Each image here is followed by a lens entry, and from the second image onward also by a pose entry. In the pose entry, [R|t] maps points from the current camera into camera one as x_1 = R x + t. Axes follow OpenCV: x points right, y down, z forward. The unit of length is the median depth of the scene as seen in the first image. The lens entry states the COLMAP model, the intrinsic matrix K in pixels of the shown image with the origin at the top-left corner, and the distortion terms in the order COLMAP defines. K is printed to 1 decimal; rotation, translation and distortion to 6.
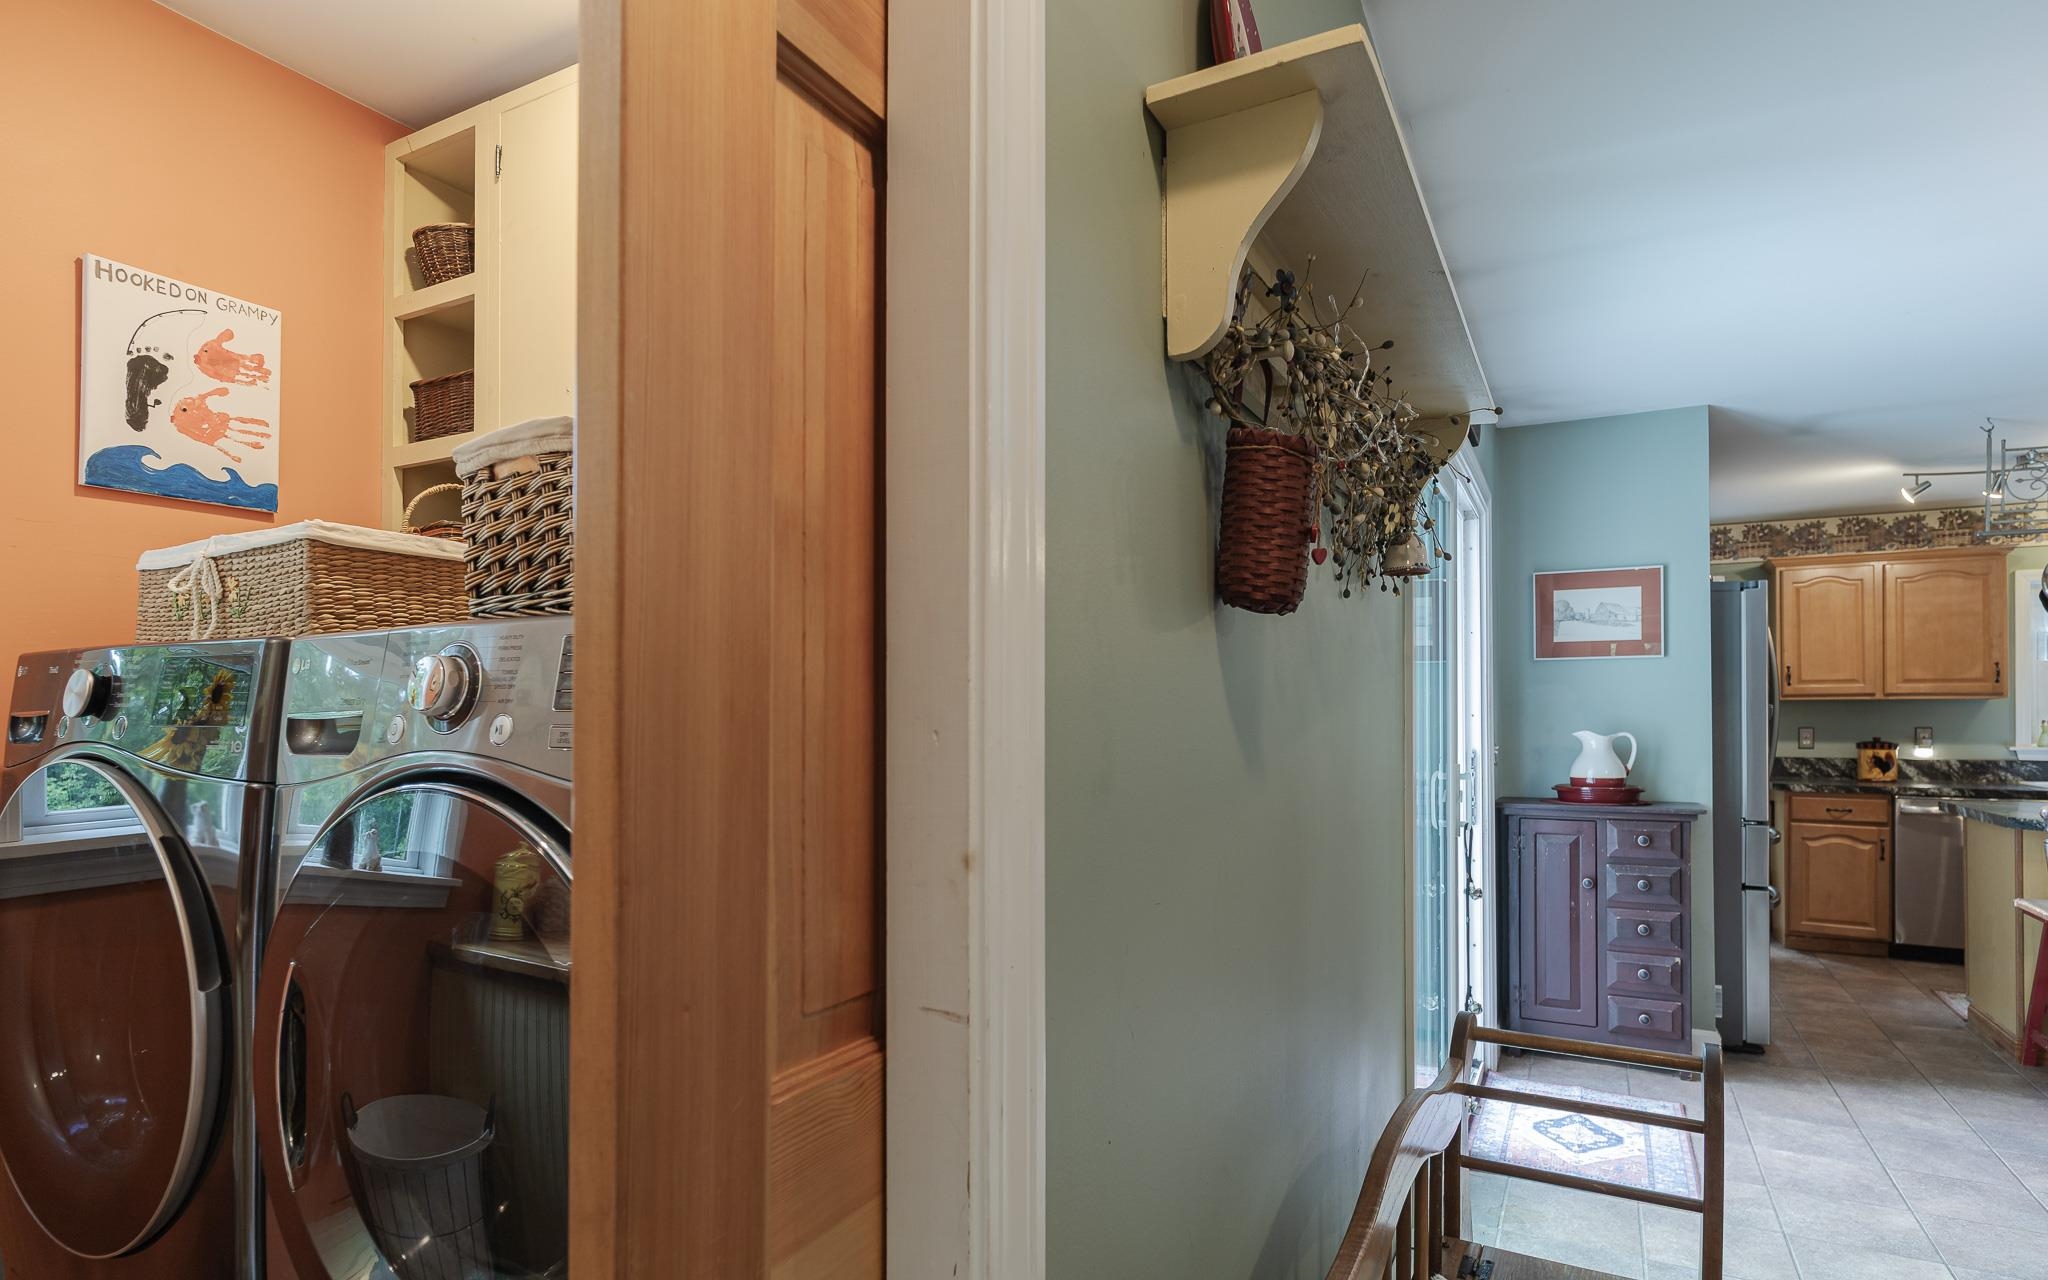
lens RADIAL K [[1078.3, 0, 1020.0], [0, 1078.3, 710.7], [0, 0, 1]] dist [0.007433, -0.004321]
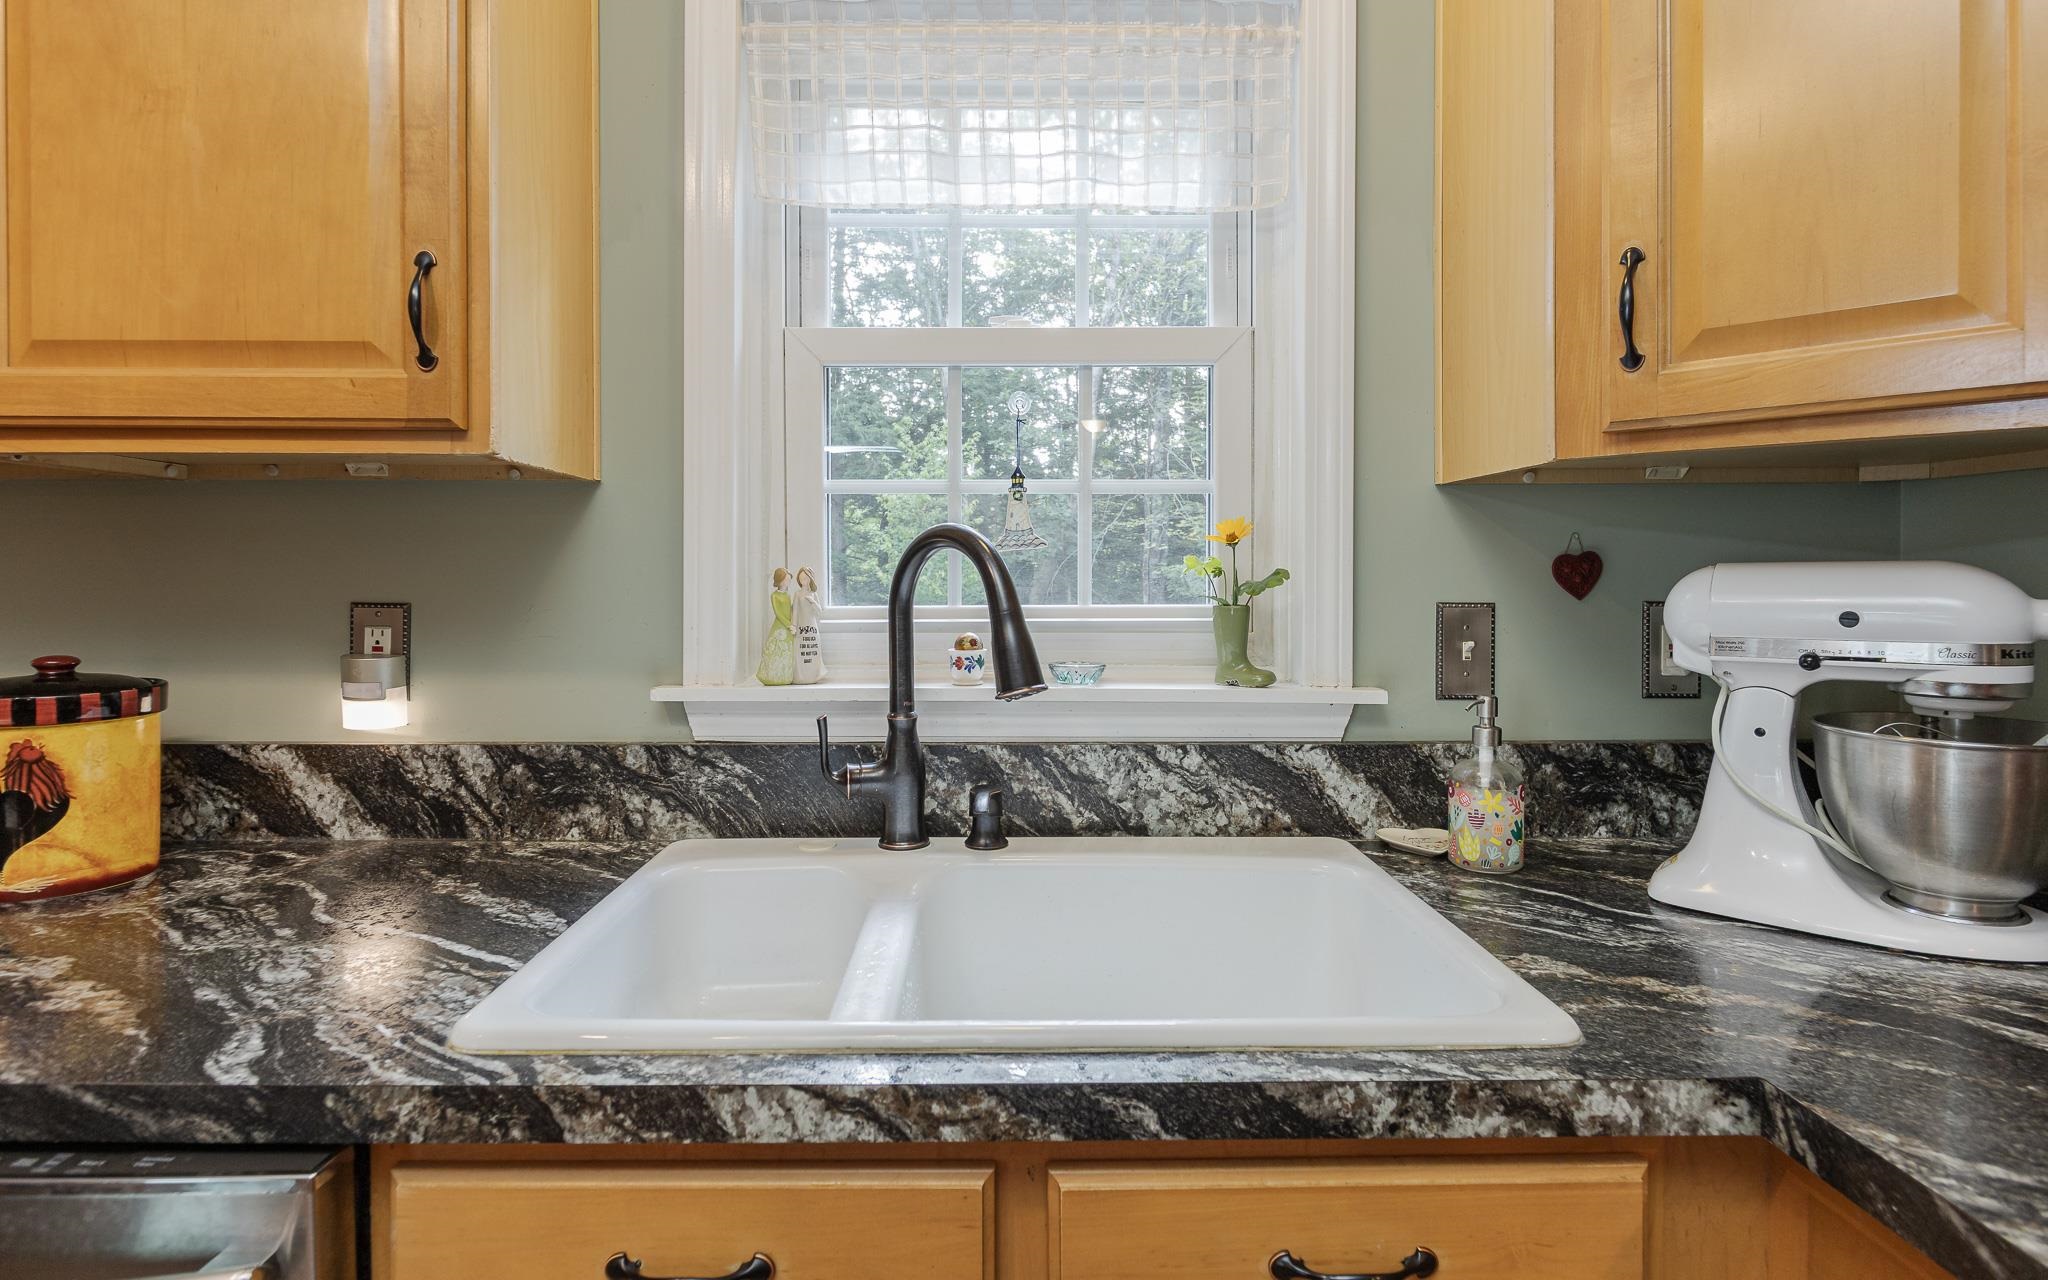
lens RADIAL K [[1078.3, 0, 1013.1], [0, 1078.3, 579.4], [0, 0, 1]] dist [0.007433, -0.004321]
pose [[0.880721, -0.003095, 0.473626, 0.904491], [-0.004339, 0.999884, 0.014602, 0.007231], [-0.473616, -0.014915, 0.880605, 0.789663]]
